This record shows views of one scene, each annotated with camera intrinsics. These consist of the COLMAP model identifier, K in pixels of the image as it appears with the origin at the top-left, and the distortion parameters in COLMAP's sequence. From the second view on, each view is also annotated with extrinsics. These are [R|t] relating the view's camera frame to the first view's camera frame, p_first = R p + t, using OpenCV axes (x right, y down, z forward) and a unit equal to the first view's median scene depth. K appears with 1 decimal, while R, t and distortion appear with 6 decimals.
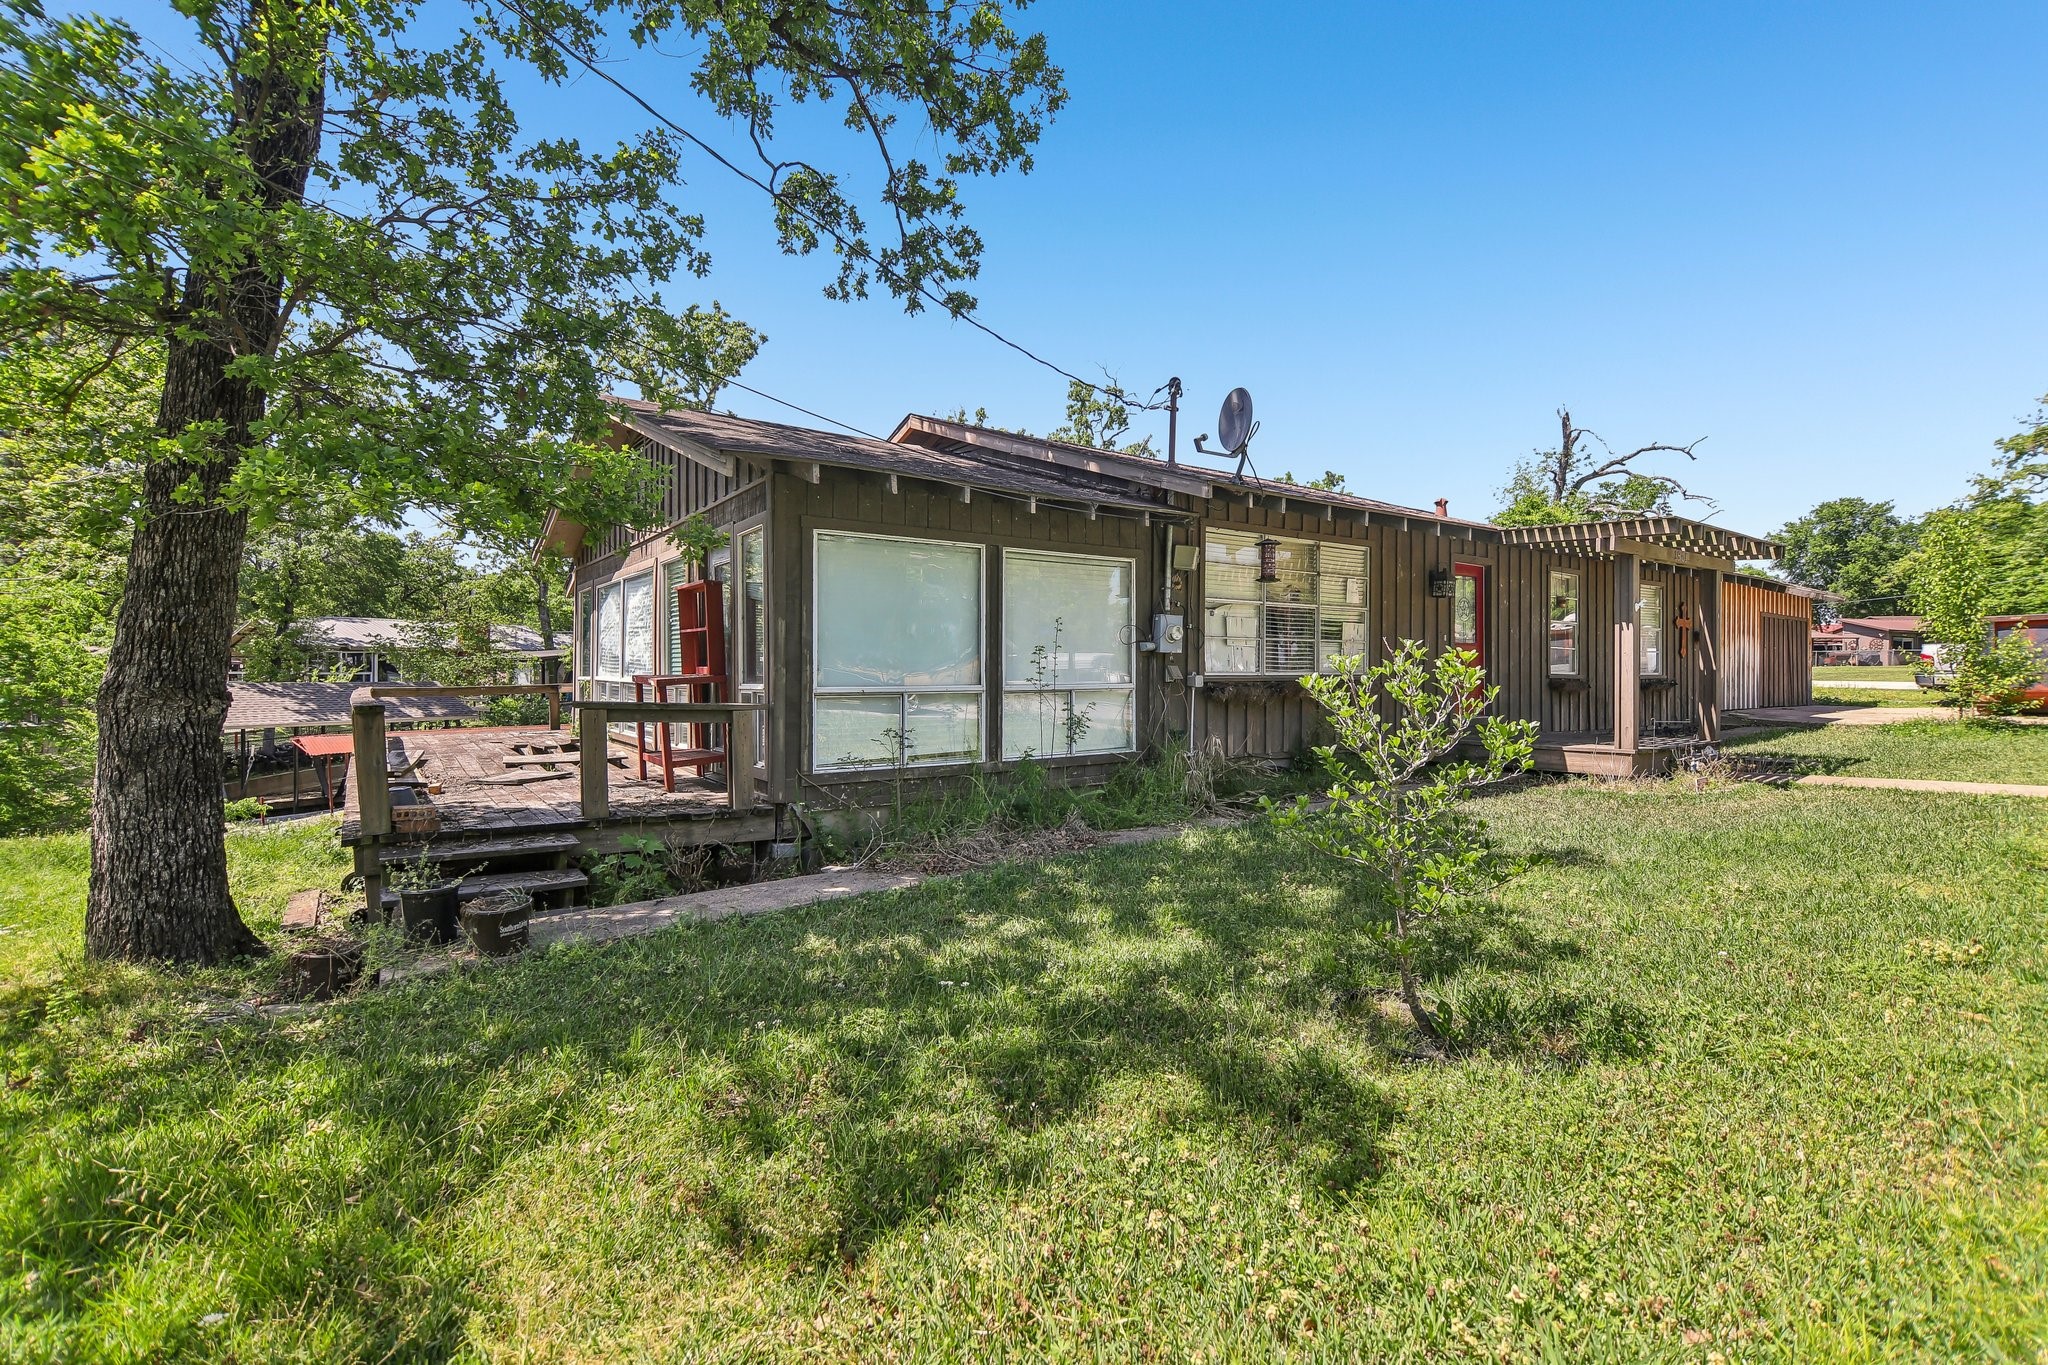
lens RADIAL K [[927.5, 0, 1023.7], [0, 927.5, 672.3], [0, 0, 1]] dist [0.000557, -0.009836]
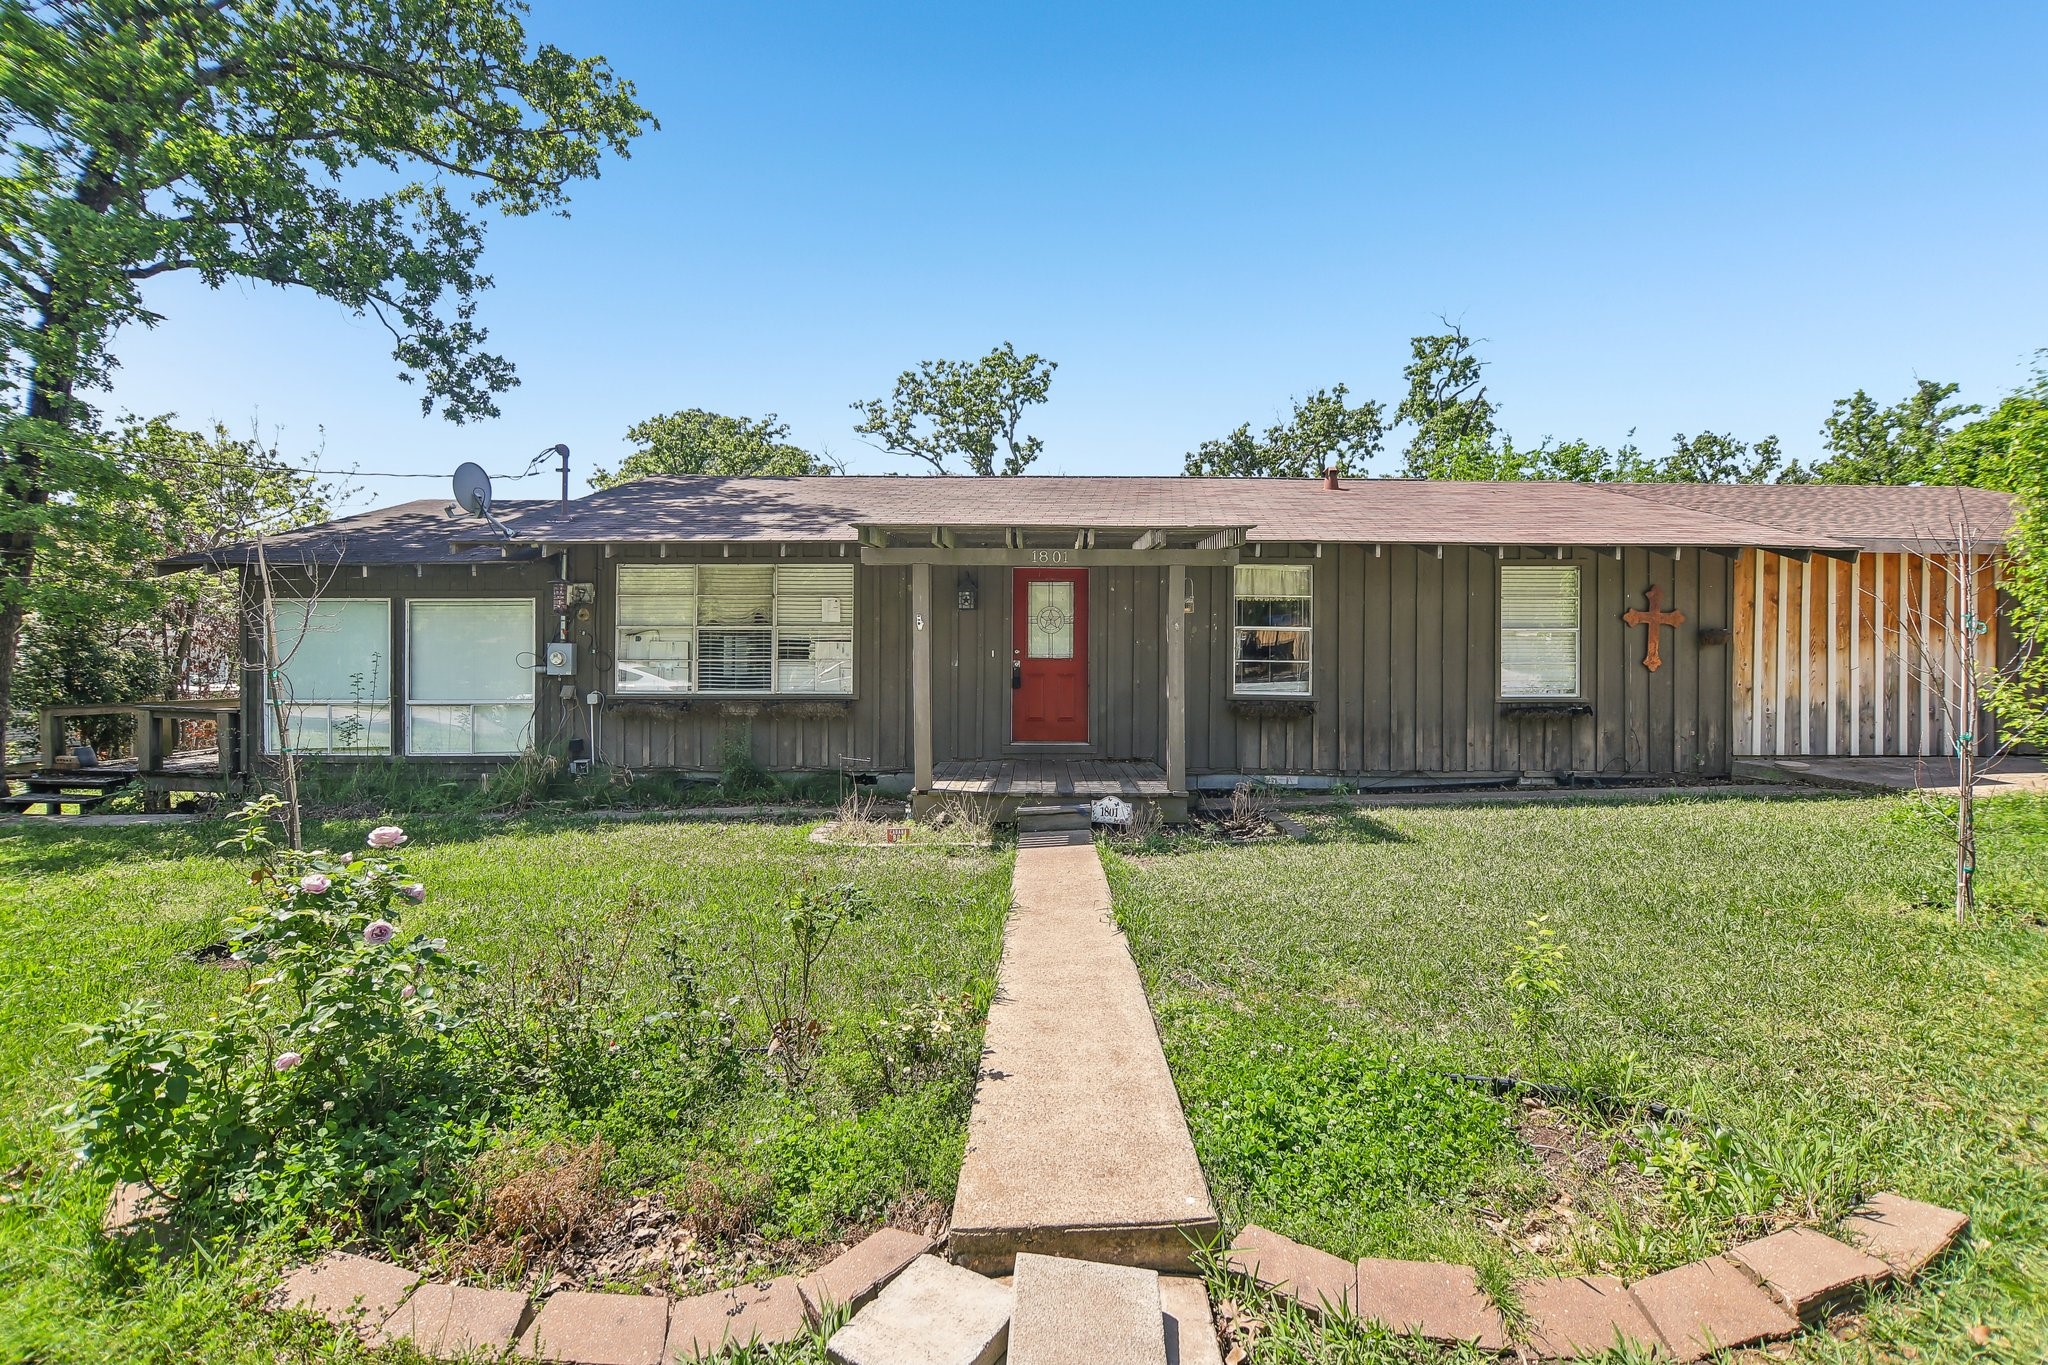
lens RADIAL K [[927.5, 0, 1023.7], [0, 927.5, 672.3], [0, 0, 1]] dist [0.000557, -0.009836]
pose [[0.808992, 0.003485, -0.587809, 1.336640], [0.001512, 0.999967, 0.008010, -0.033498], [0.587817, -0.007369, 0.808960, 0.382729]]
